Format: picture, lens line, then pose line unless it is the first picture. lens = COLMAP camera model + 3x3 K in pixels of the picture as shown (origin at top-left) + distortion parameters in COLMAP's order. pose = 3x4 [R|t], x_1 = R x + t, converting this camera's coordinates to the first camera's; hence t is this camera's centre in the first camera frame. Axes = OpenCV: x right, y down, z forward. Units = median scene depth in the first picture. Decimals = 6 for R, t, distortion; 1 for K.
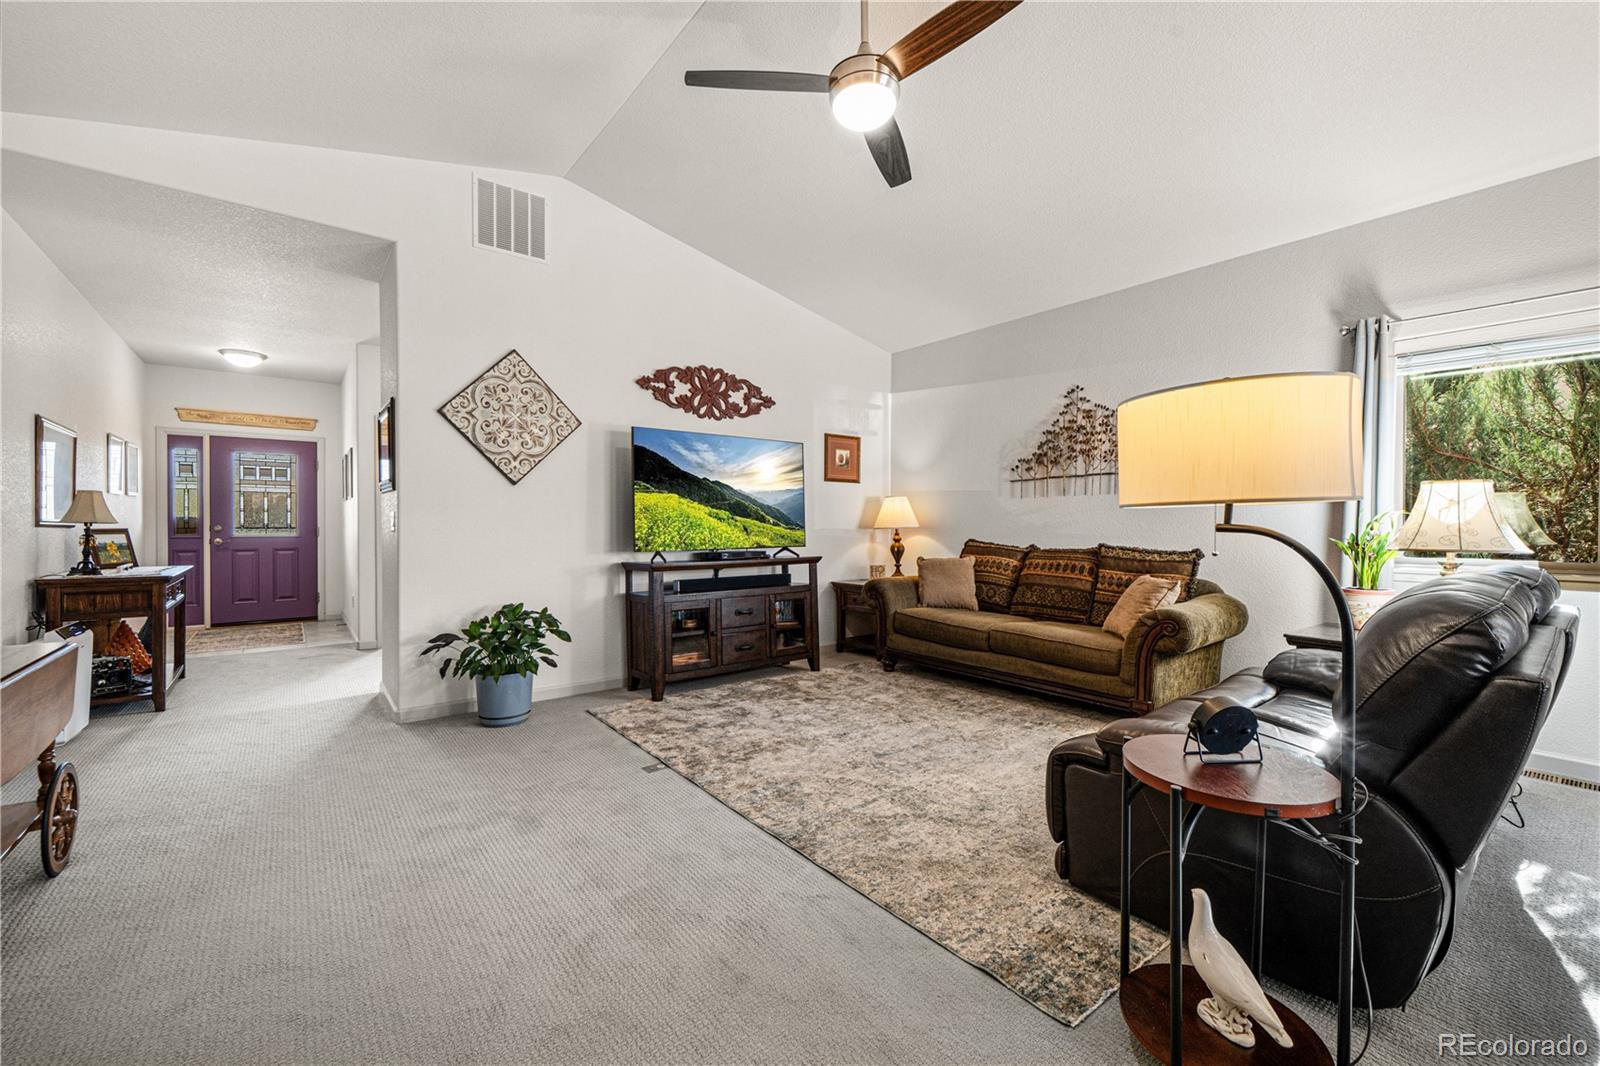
lens RADIAL K [[645.2, 0, 789.9], [0, 645.2, 524.1], [0, 0, 1]] dist [0.003377, -0.000852]
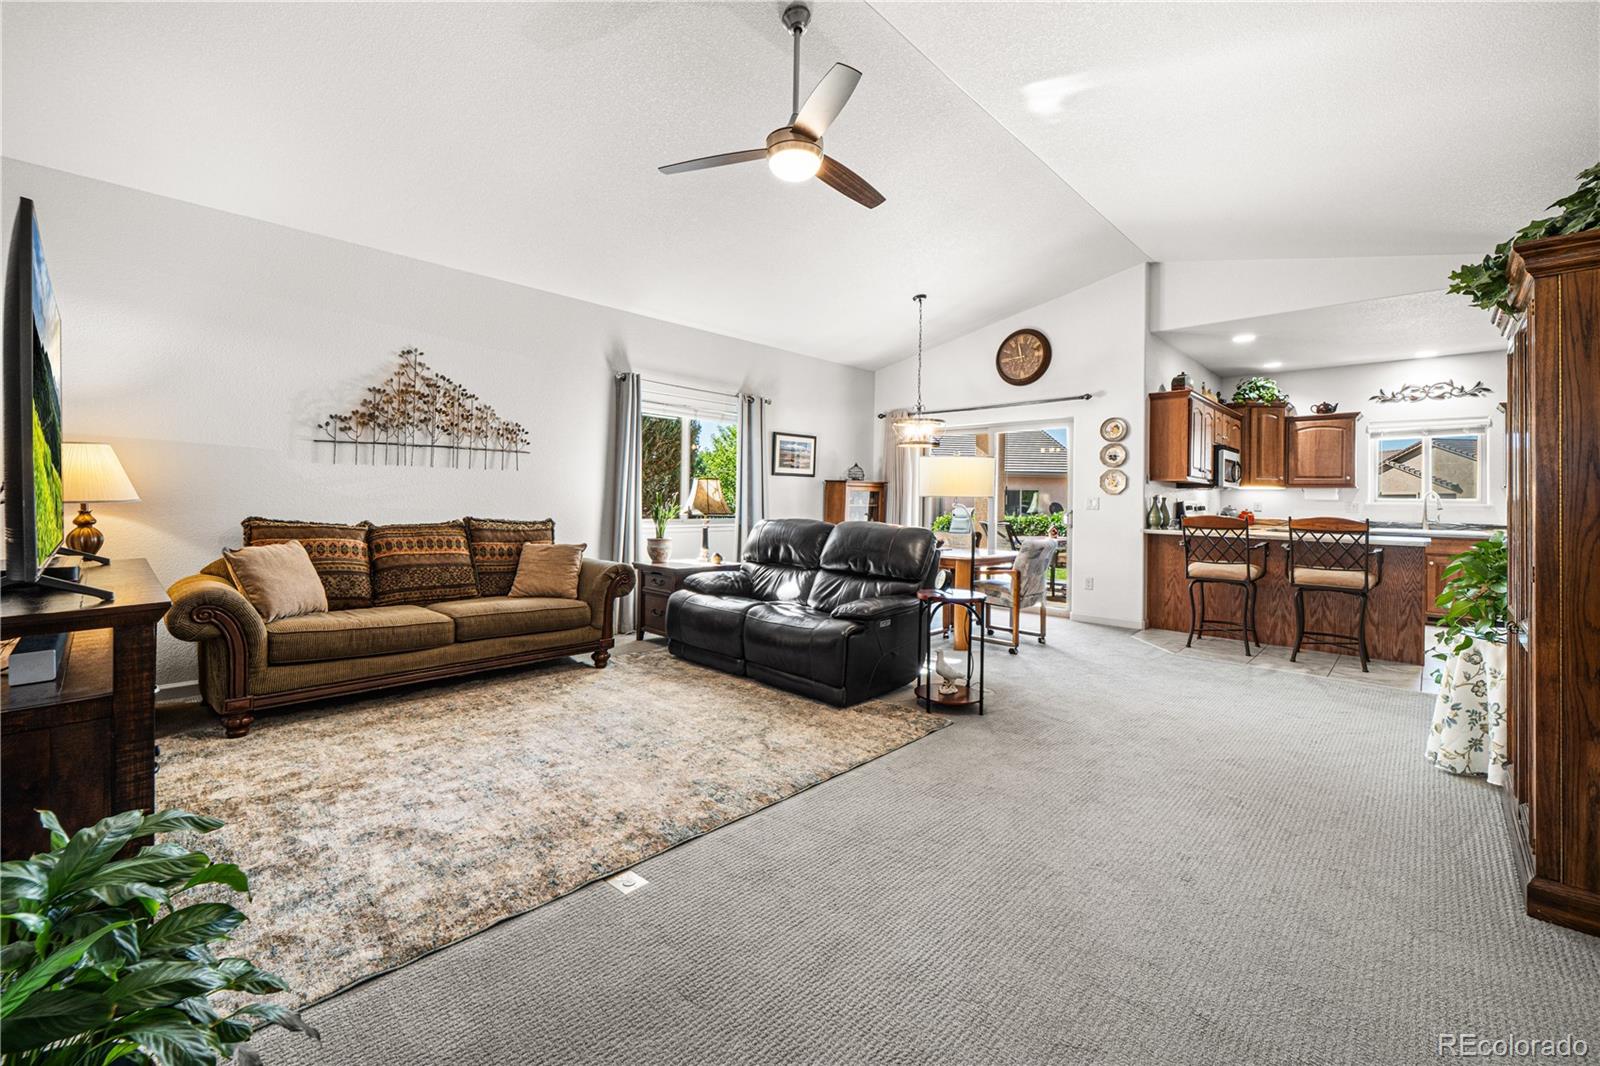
lens RADIAL K [[645.2, 0, 796.7], [0, 645.2, 491.8], [0, 0, 1]] dist [0.003377, -0.000852]
pose [[-0.139910, 0.010430, 0.990109, -0.699700], [-0.014228, 0.999820, -0.012542, -0.005053], [-0.990062, -0.015842, -0.139737, 0.740235]]
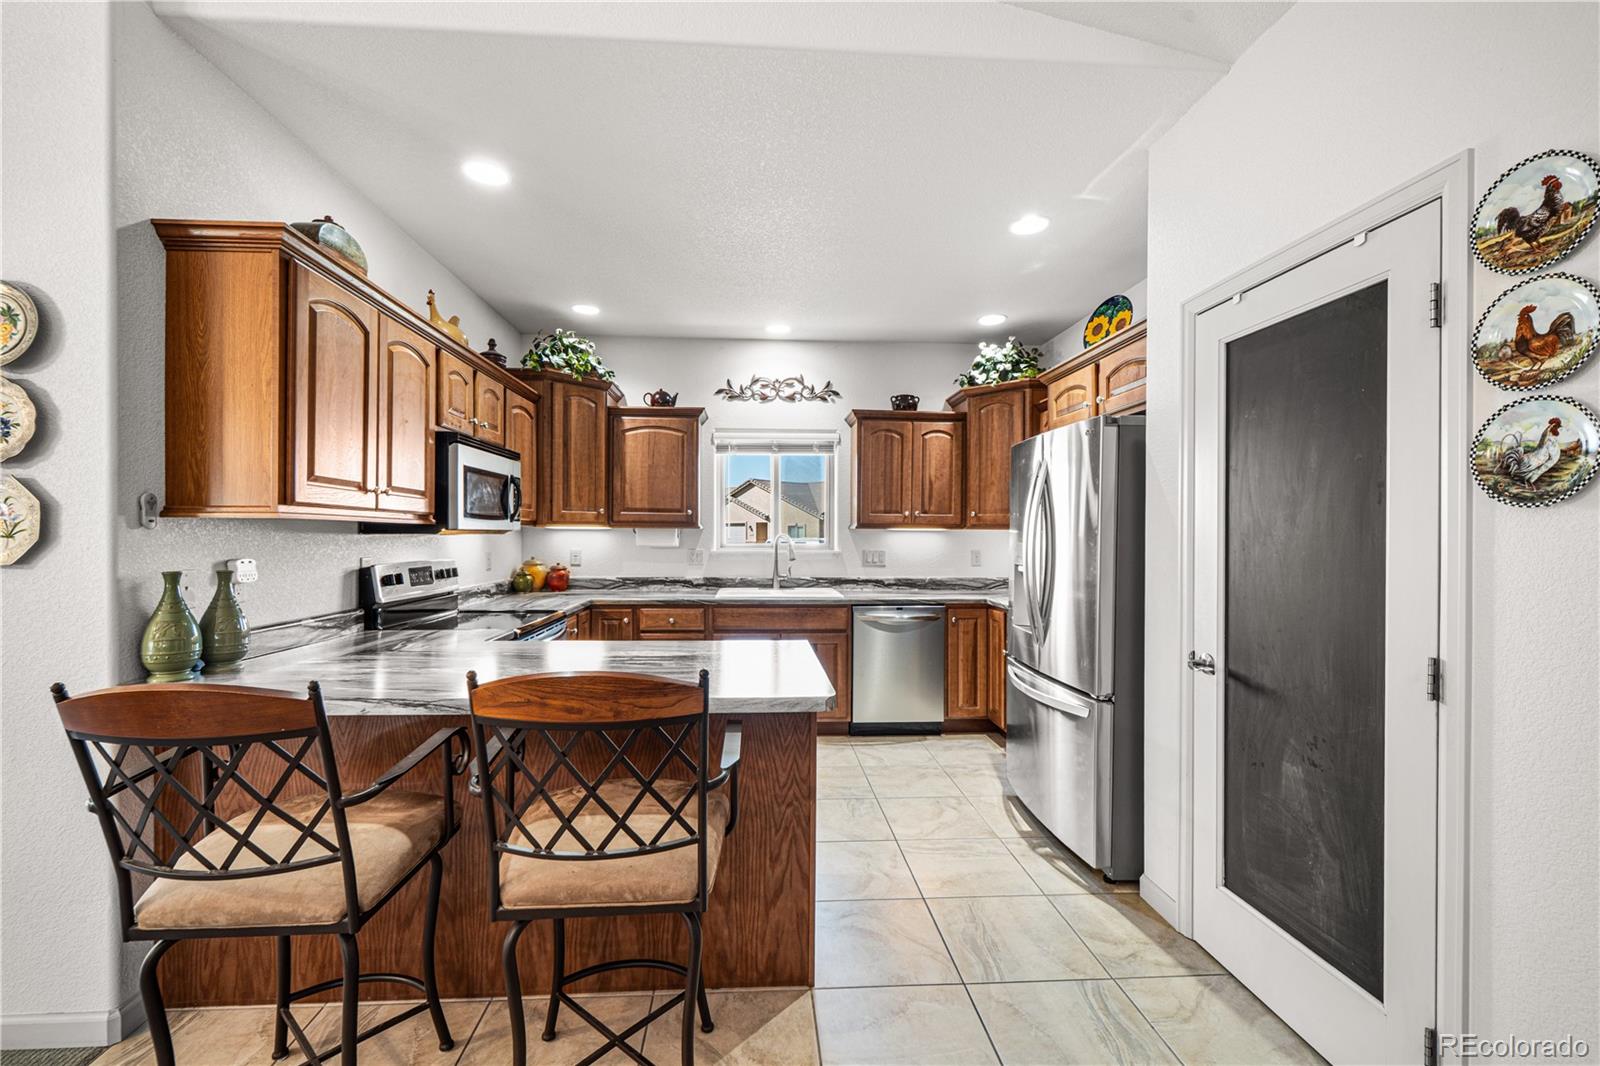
lens RADIAL K [[645.2, 0, 764.0], [0, 645.2, 535.8], [0, 0, 1]] dist [0.003377, -0.000852]
pose [[-0.806163, -0.005935, 0.591664, 0.133121], [-0.003443, 0.999980, 0.005340, -0.055443], [-0.591684, 0.002268, -0.806167, -0.243057]]
